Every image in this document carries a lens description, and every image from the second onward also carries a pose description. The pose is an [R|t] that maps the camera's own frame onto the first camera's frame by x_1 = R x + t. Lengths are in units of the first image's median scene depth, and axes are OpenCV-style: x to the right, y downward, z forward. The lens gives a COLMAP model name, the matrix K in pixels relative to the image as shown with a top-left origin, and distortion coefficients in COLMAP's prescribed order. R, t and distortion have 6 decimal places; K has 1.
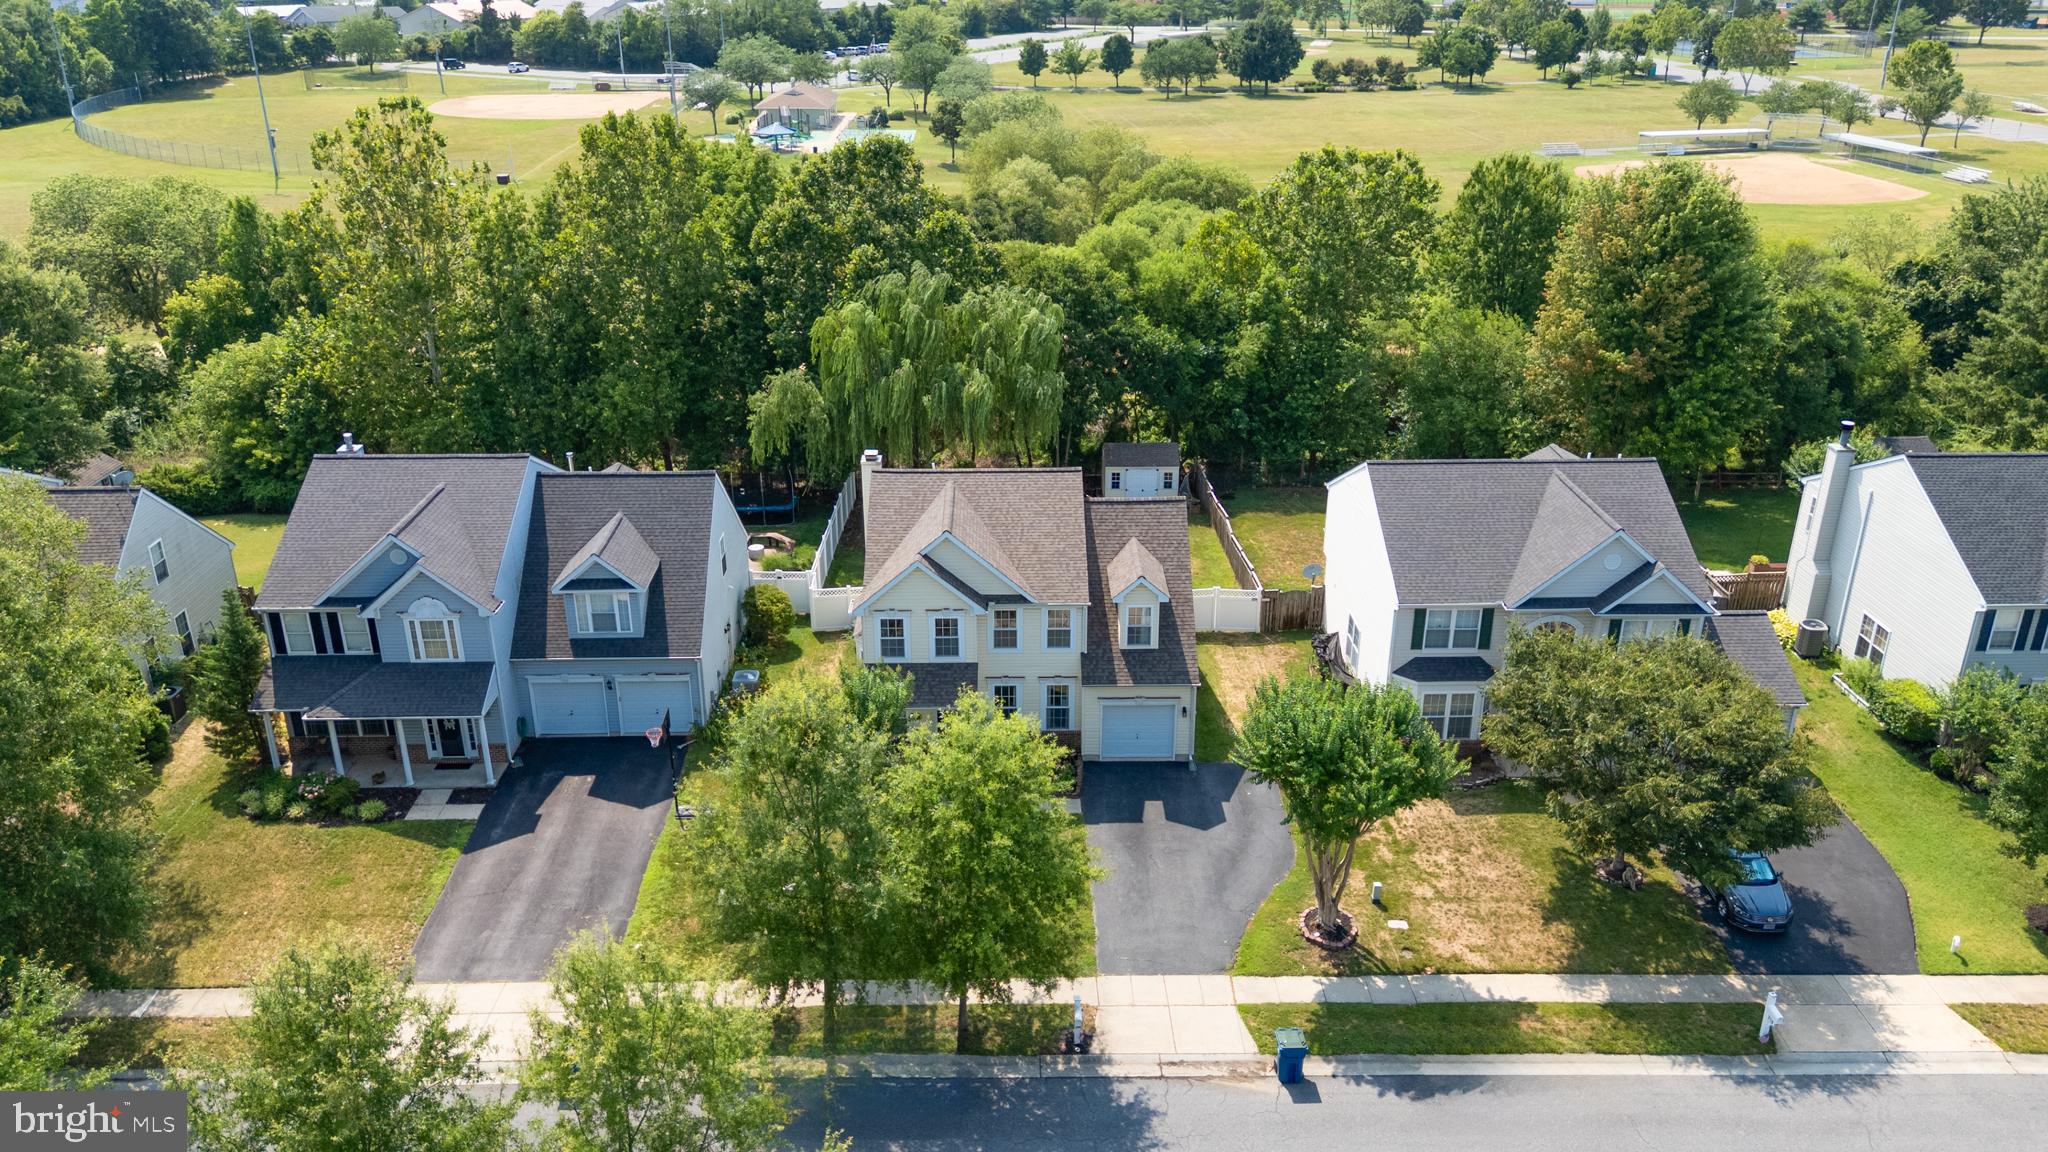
lens RADIAL K [[1385.9, 0, 1023.3], [0, 1385.9, 578.0], [0, 0, 1]] dist [0.034393, -0.005351]
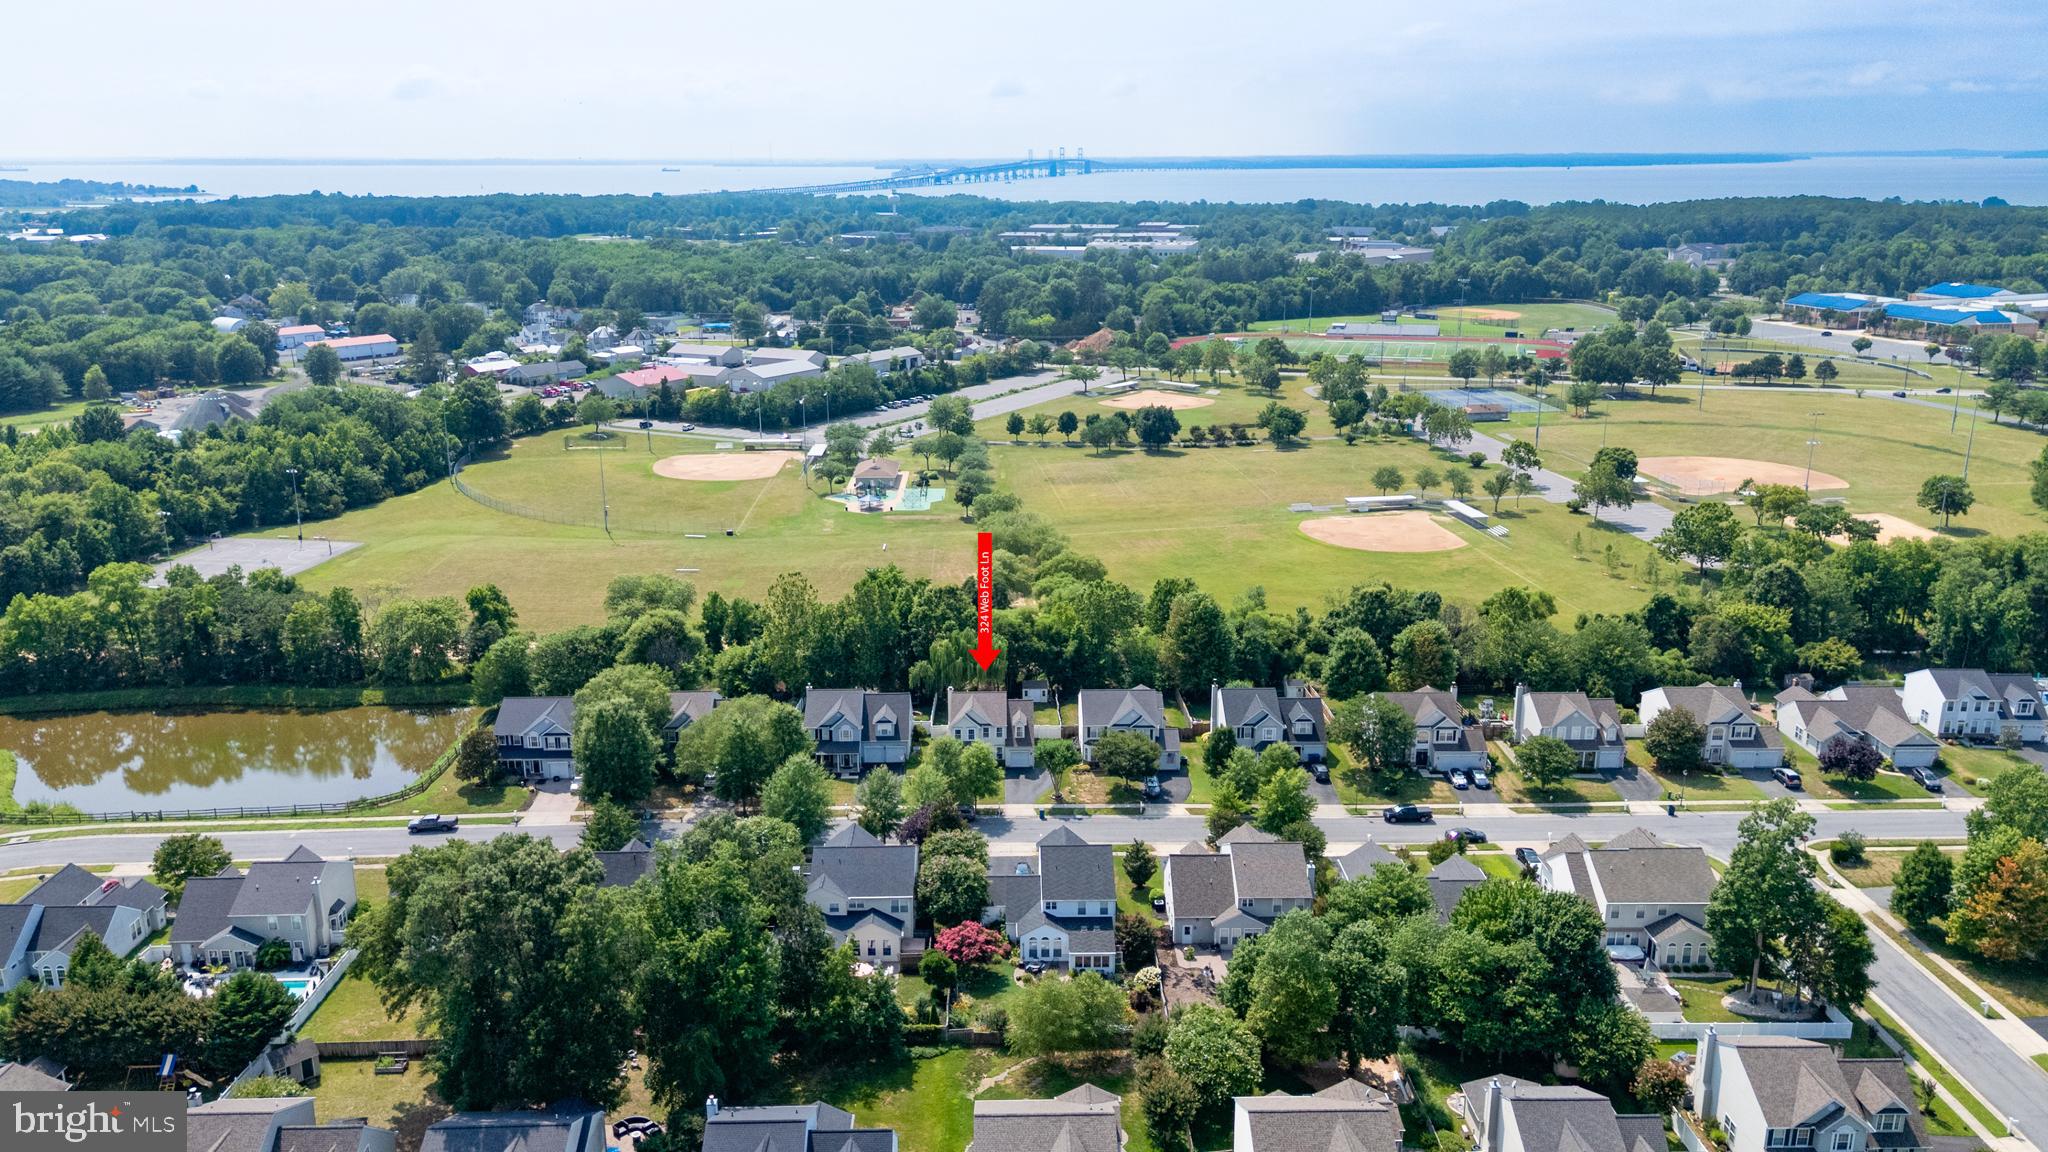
lens RADIAL K [[1385.9, 0, 1026.5], [0, 1385.9, 567.6], [0, 0, 1]] dist [0.034393, -0.005351]
pose [[0.999992, -0.004085, -0.000372, 0.080422], [0.003980, 0.988254, -0.152767, 0.132766], [0.000992, 0.152765, 0.988262, -2.256157]]
